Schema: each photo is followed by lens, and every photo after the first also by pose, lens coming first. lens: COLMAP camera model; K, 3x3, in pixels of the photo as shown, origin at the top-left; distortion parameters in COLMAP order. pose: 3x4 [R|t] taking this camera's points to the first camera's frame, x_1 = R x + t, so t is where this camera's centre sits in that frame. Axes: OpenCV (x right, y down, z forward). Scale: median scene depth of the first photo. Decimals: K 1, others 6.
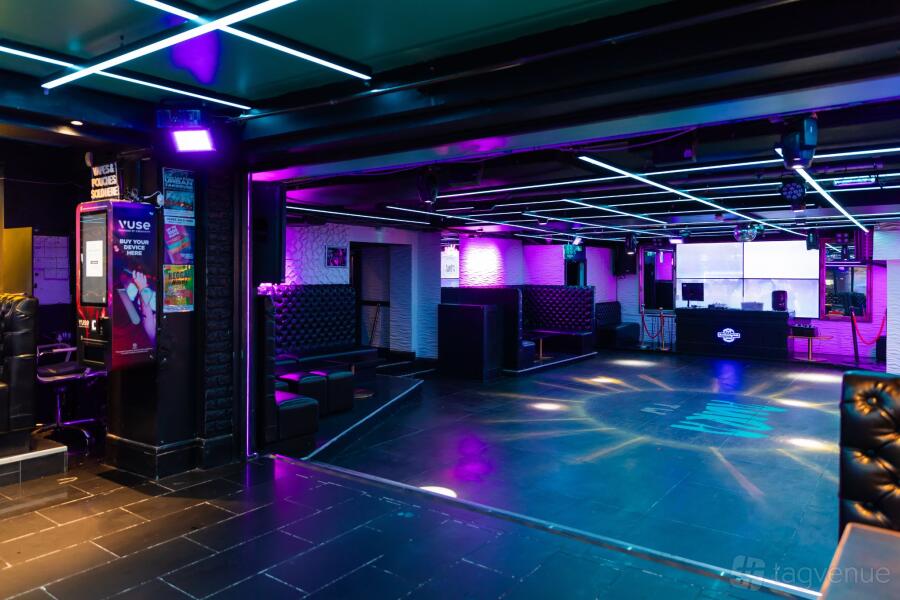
lens RADIAL K [[643.7, 0, 418.3], [0, 643.7, 280.3], [0, 0, 1]] dist [0.021144, 0.006058]
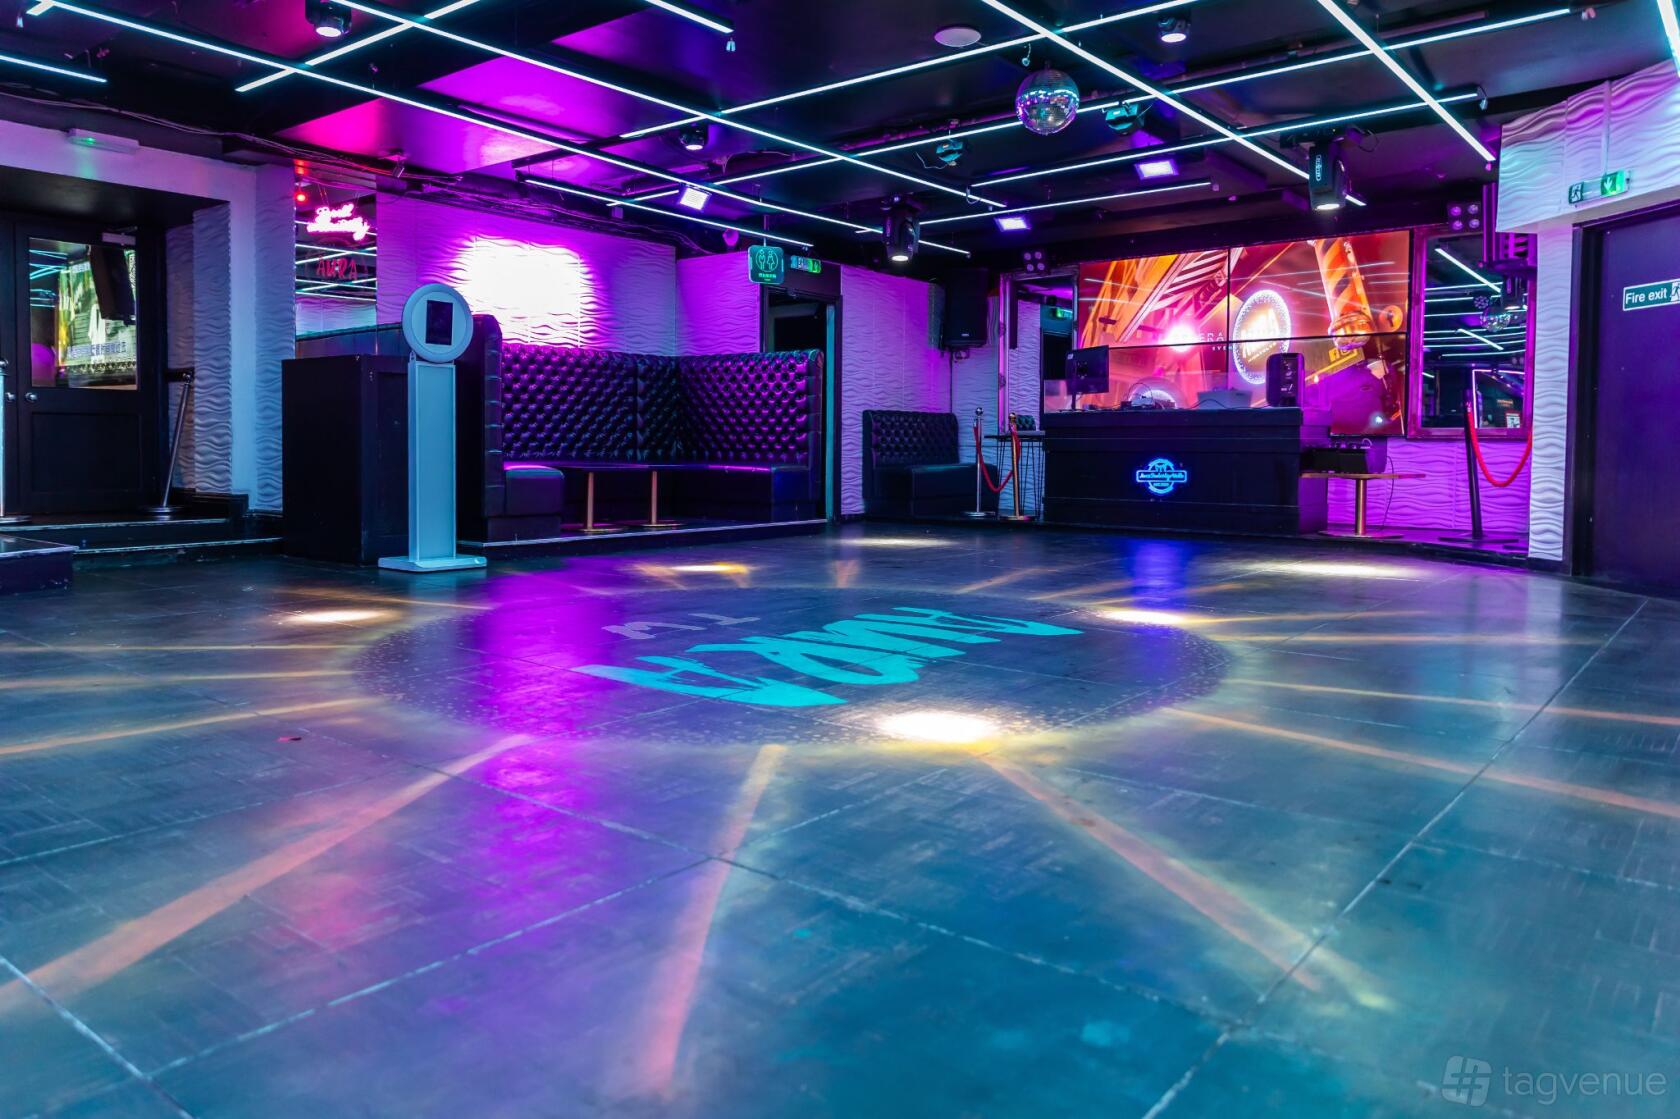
lens RADIAL K [[1201.5, 0, 780.9], [0, 1201.5, 522.8], [0, 0, 1]] dist [0.021144, 0.006058]
pose [[0.999217, 0.007853, -0.038777, 0.280925], [-0.005672, 0.998413, 0.056032, 0.073661], [0.039155, -0.055768, 0.997676, 0.269617]]
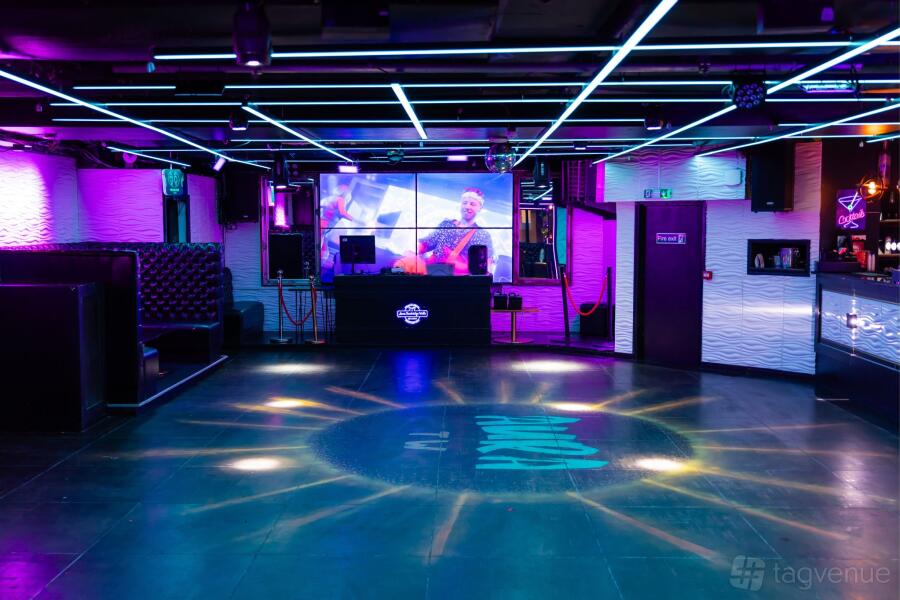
lens RADIAL K [[1033.0, 0, 449.7], [0, 1033.0, 346.7], [0, 0, 1]] dist [0.032546, 0.008244]
pose [[0.802856, -0.076256, 0.591276, -0.120087], [0.009094, 0.993237, 0.115747, -0.004196], [-0.596104, -0.087551, 0.798120, 0.127416]]
